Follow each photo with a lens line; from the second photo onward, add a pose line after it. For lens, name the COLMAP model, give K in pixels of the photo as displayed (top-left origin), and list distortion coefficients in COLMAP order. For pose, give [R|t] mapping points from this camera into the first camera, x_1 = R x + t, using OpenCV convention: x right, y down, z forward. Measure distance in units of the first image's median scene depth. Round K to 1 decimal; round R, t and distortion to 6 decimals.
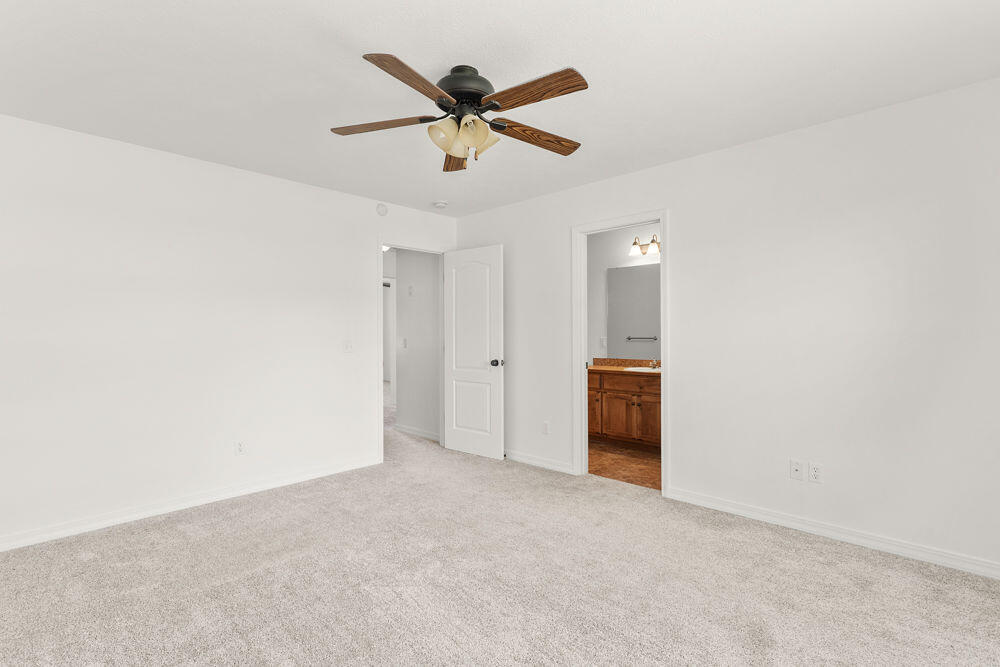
lens RADIAL K [[480.1, 0, 494.7], [0, 480.1, 329.0], [0, 0, 1]] dist [0.001373, -0.000115]
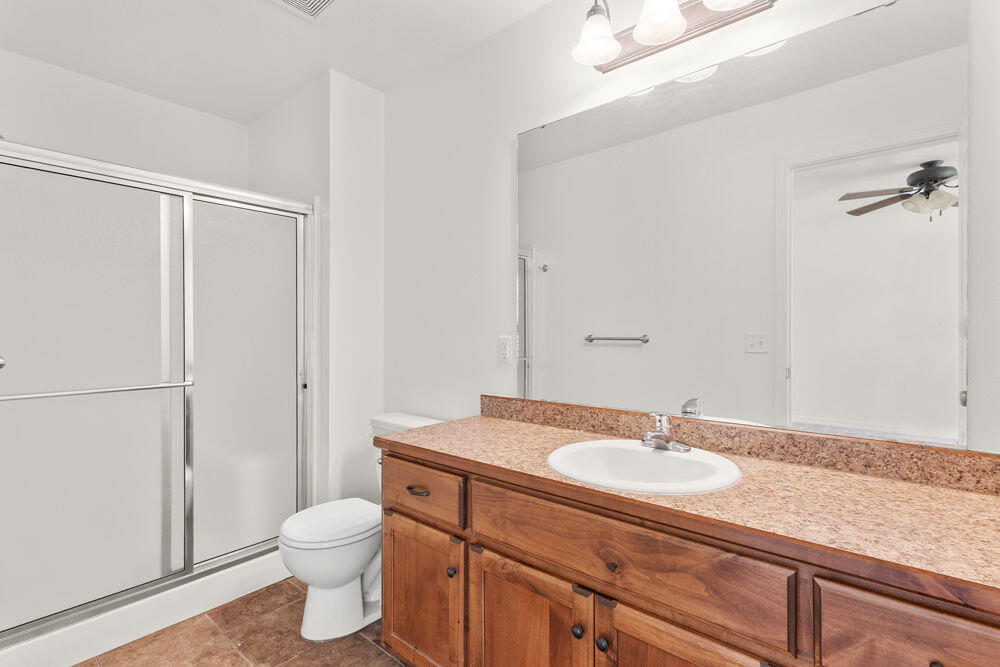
lens RADIAL K [[480.1, 0, 494.7], [0, 480.1, 329.0], [0, 0, 1]] dist [0.001373, -0.000115]
pose [[0.998775, 0.002245, 0.049427, 0.226974], [-0.002115, 0.999994, -0.002686, 0.015121], [-0.049433, 0.002578, 0.998774, 0.742113]]
